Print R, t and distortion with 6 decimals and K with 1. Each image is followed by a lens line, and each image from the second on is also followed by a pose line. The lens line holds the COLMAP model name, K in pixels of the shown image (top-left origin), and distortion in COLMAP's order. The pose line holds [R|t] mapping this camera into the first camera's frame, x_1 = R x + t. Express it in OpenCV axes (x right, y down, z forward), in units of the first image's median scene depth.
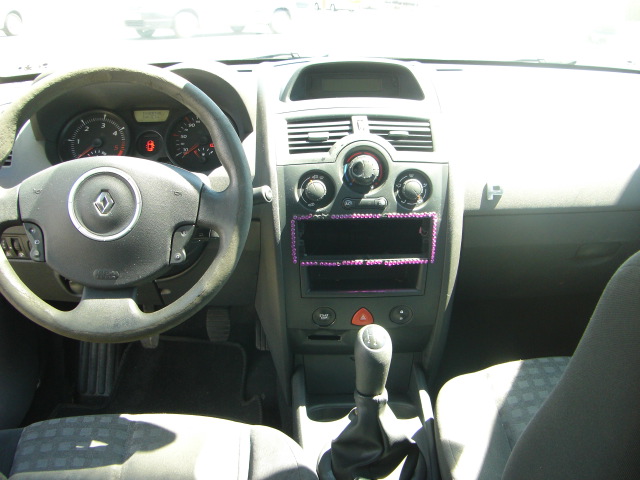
lens RADIAL K [[722.8, 0, 320.0], [0, 722.8, 240.0], [0, 0, 1]] dist [-0.181353, 0.117623]
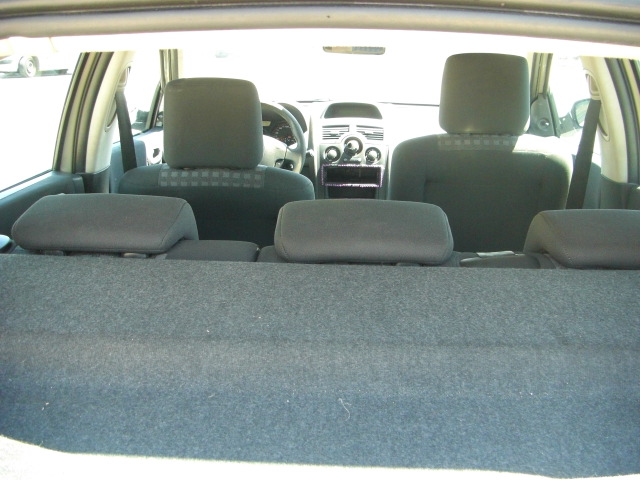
lens RADIAL K [[722.8, 0, 320.0], [0, 722.8, 240.0], [0, 0, 1]] dist [-0.181353, 0.117623]
pose [[0.994842, 0.036901, -0.094491, 0.191392], [-0.042114, 0.997664, -0.053783, 0.348715], [0.092286, 0.057484, 0.994072, -1.392461]]
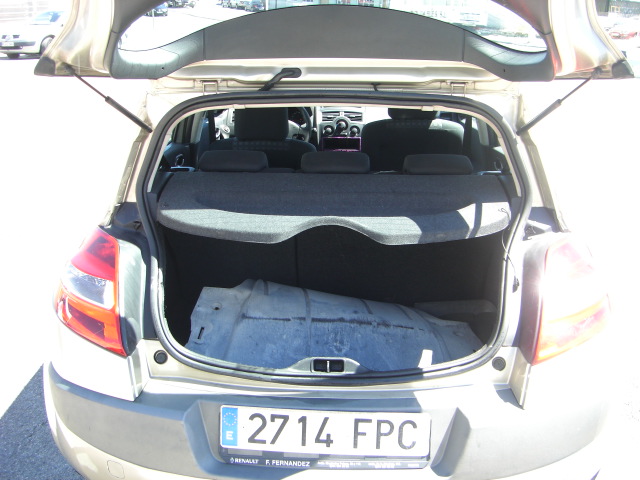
lens RADIAL K [[722.8, 0, 320.0], [0, 722.8, 240.0], [0, 0, 1]] dist [-0.181353, 0.117623]
pose [[0.994401, 0.031997, -0.100716, 0.345027], [-0.033670, 0.999321, -0.014962, 0.559472], [0.100169, 0.018270, 0.994803, -2.734112]]
